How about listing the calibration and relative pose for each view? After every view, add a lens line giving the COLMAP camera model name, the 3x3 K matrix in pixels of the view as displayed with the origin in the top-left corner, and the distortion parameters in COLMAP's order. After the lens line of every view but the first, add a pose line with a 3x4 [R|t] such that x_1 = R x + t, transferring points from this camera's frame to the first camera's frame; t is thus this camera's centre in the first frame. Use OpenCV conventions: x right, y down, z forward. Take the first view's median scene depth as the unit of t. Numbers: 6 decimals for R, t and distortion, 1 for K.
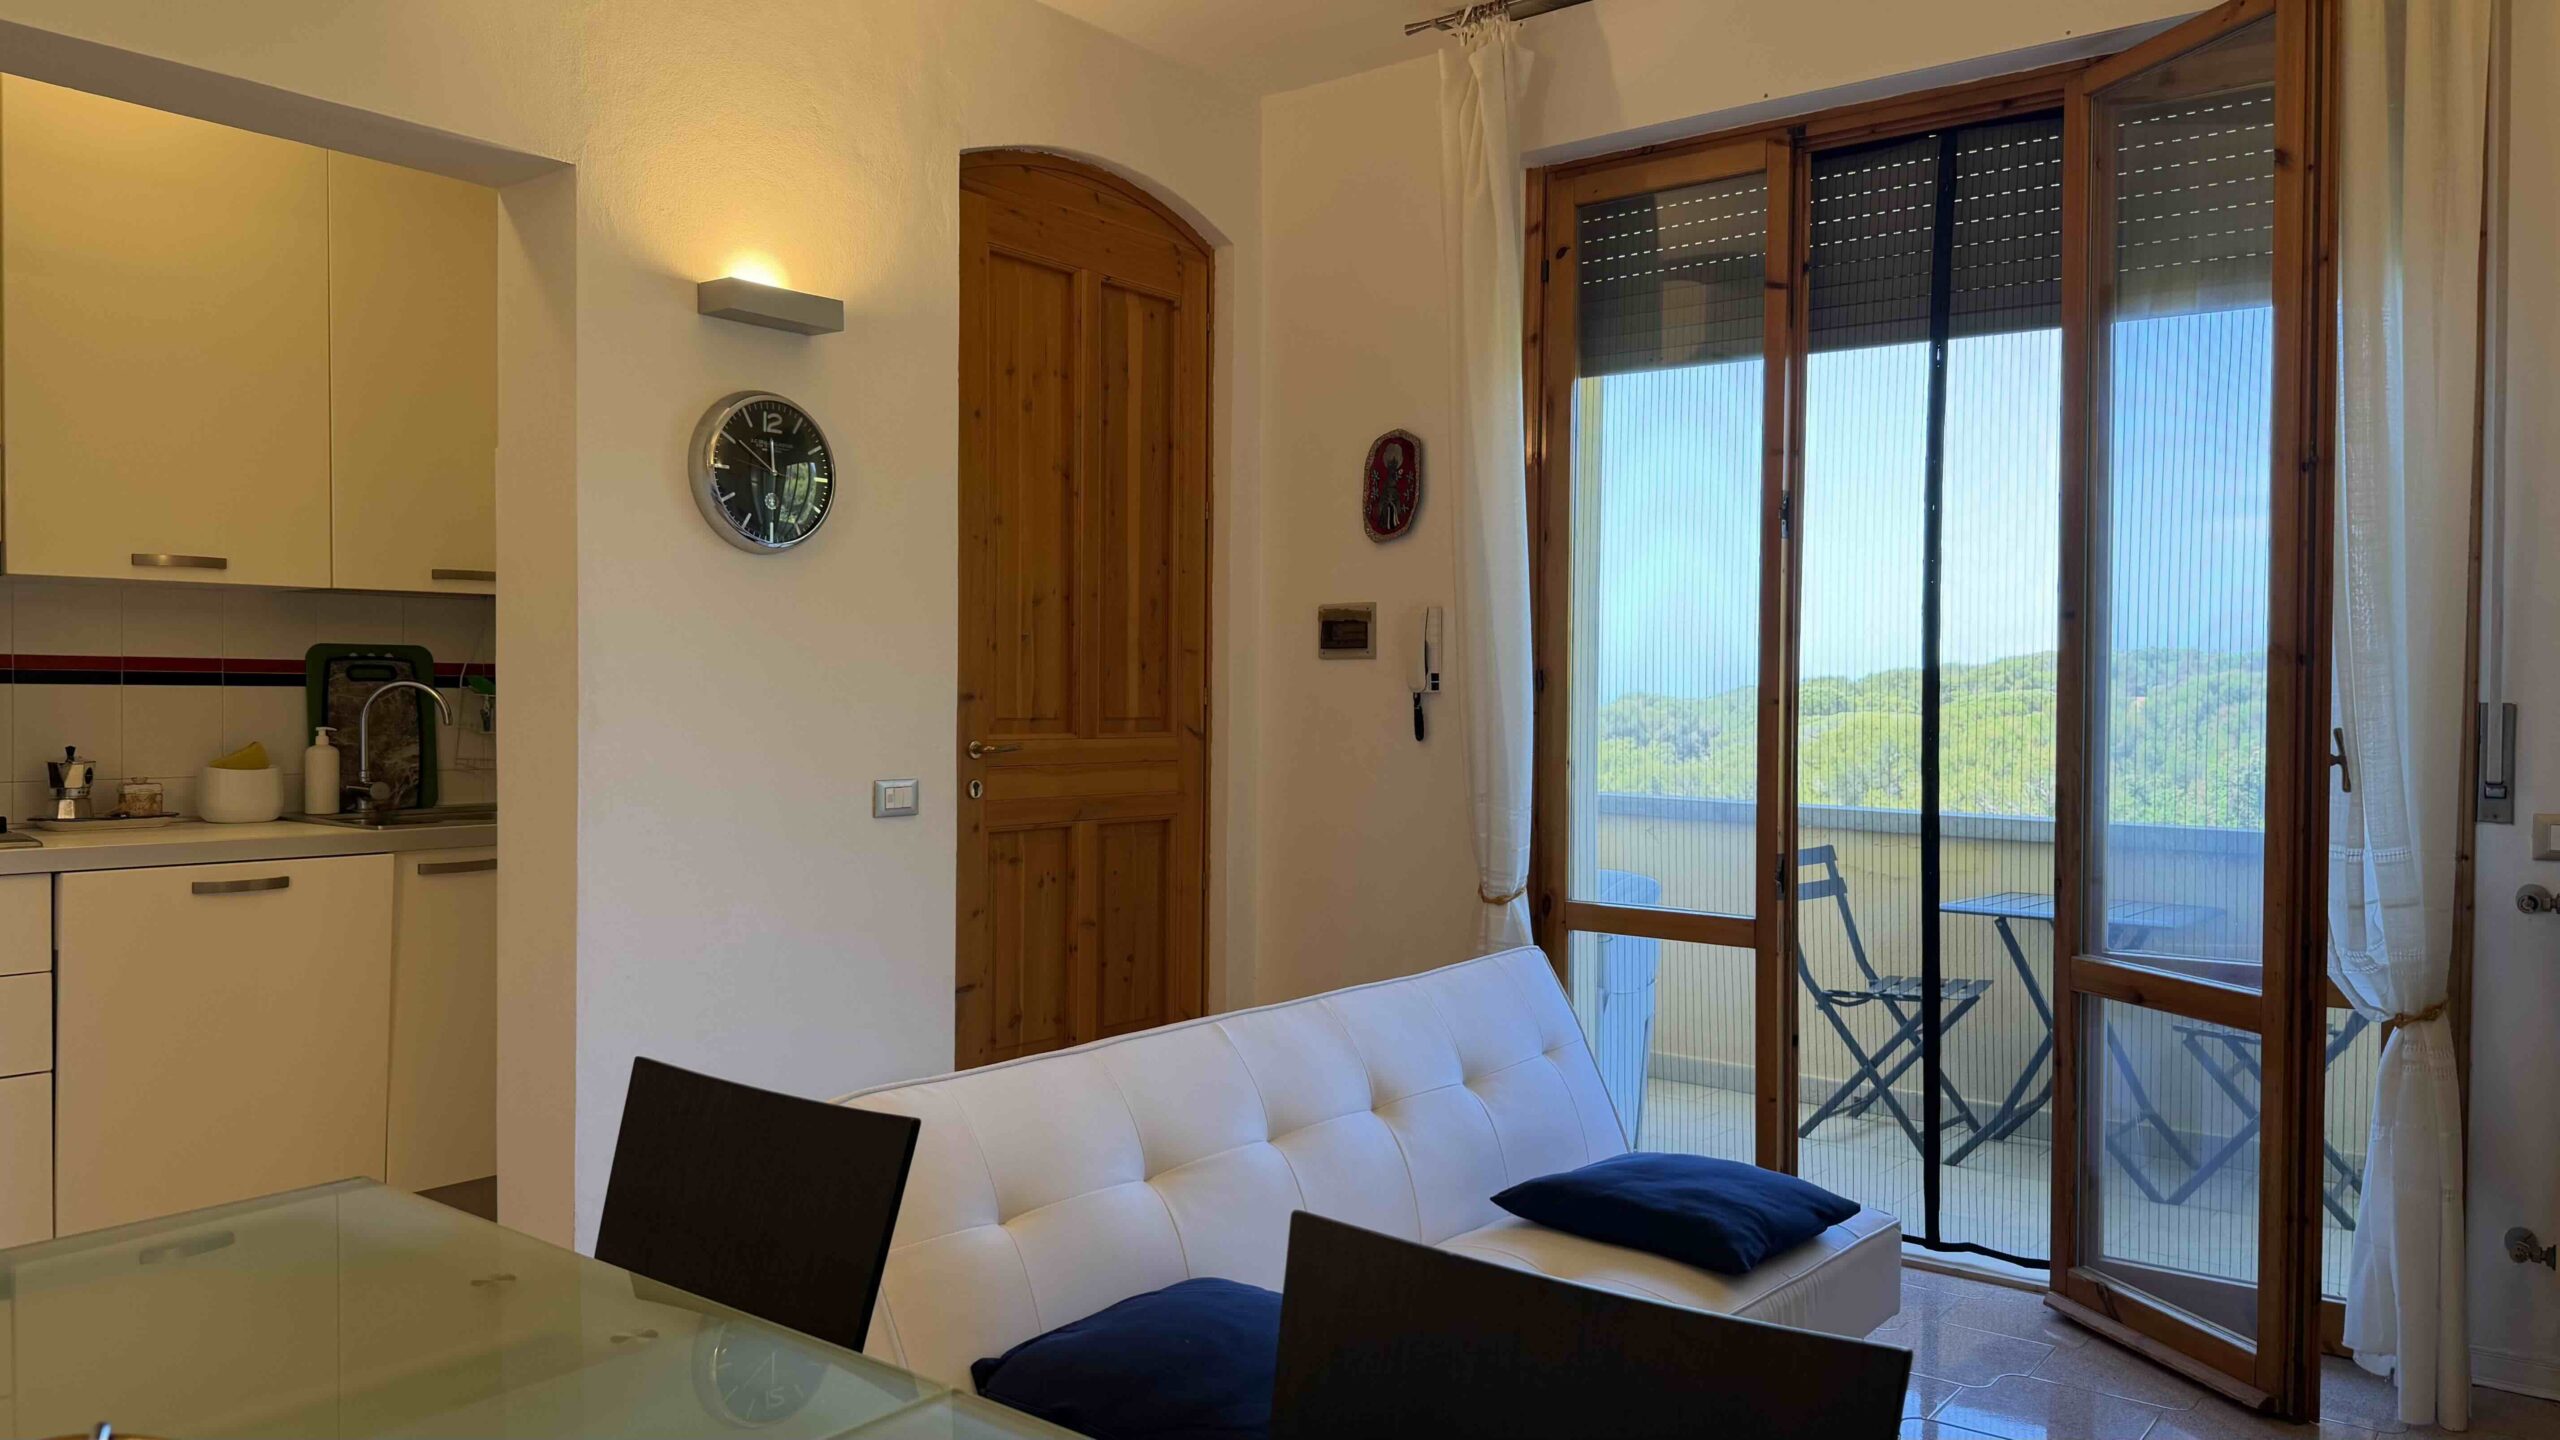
lens RADIAL K [[1794.2, 0, 1266.5], [0, 1794.2, 757.8], [0, 0, 1]] dist [0.039553, -0.057031]
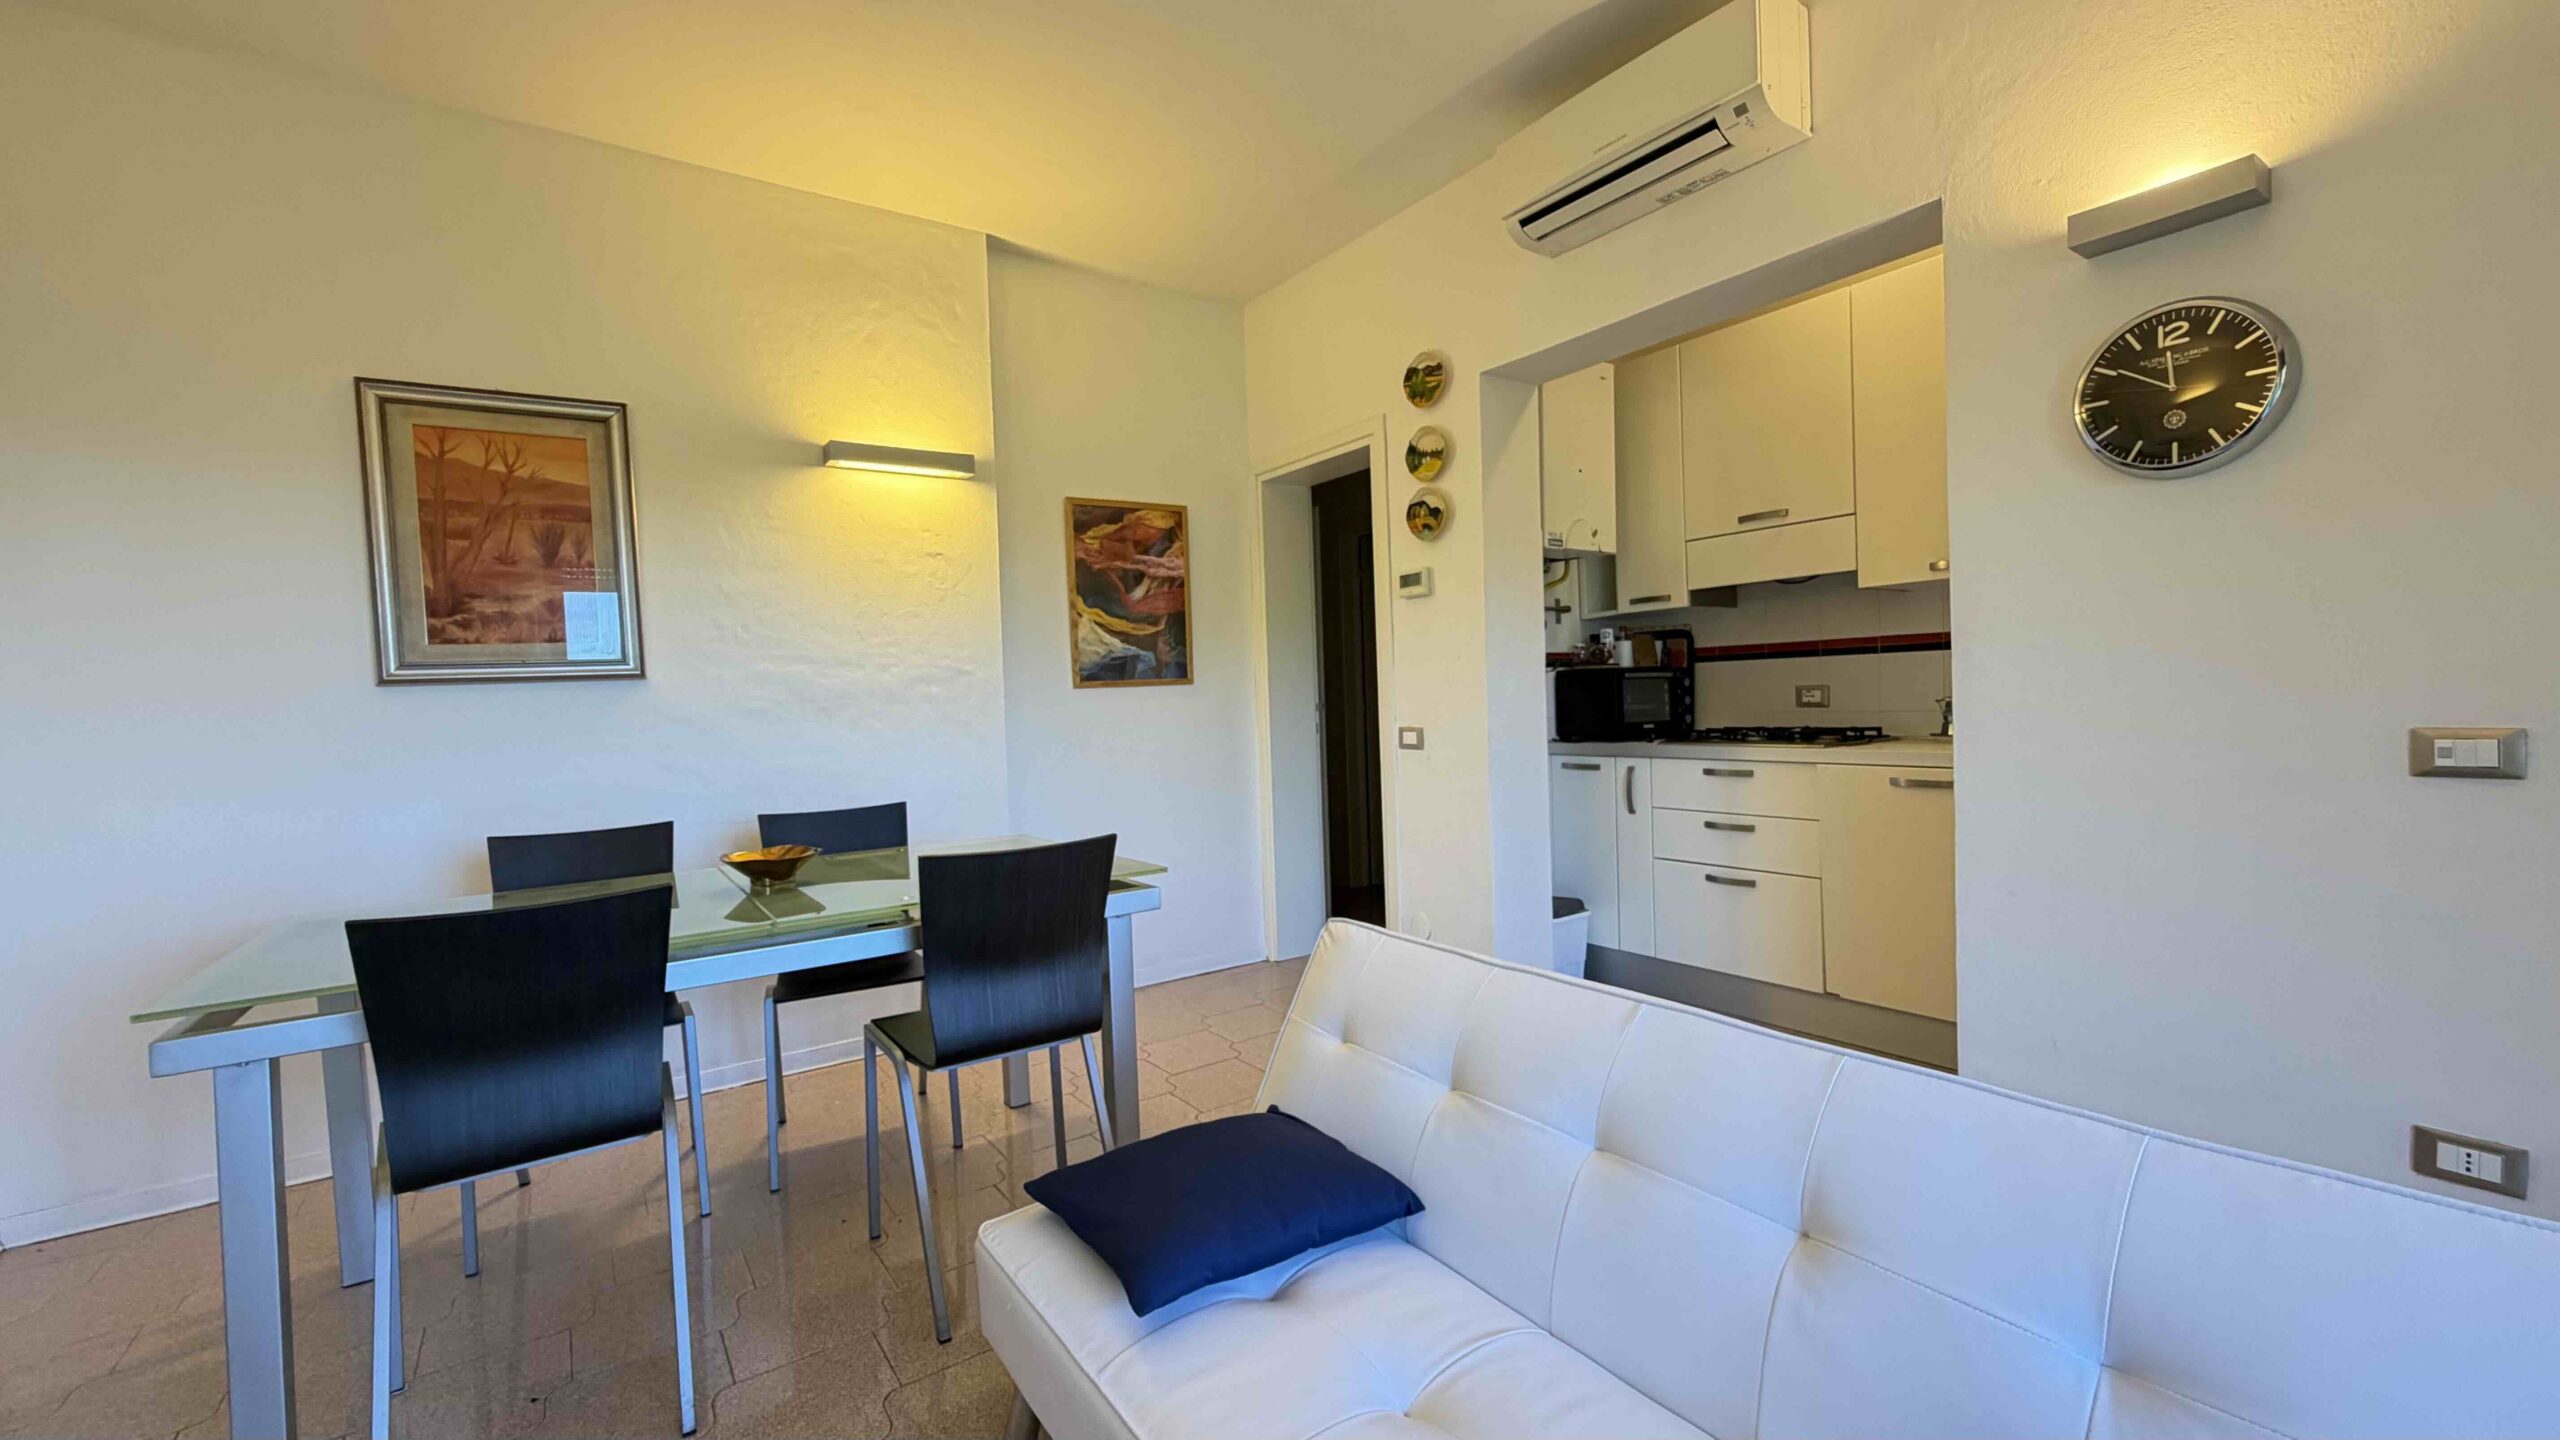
lens RADIAL K [[1018.8, 0, 1340.0], [0, 1018.8, 705.2], [0, 0, 1]] dist [-0.002312, 0.001306]
pose [[-0.268679, 0.020220, -0.963018, 0.346226], [0.005127, 0.999796, 0.019562, -0.011875], [0.963216, 0.000319, -0.268728, 0.752831]]
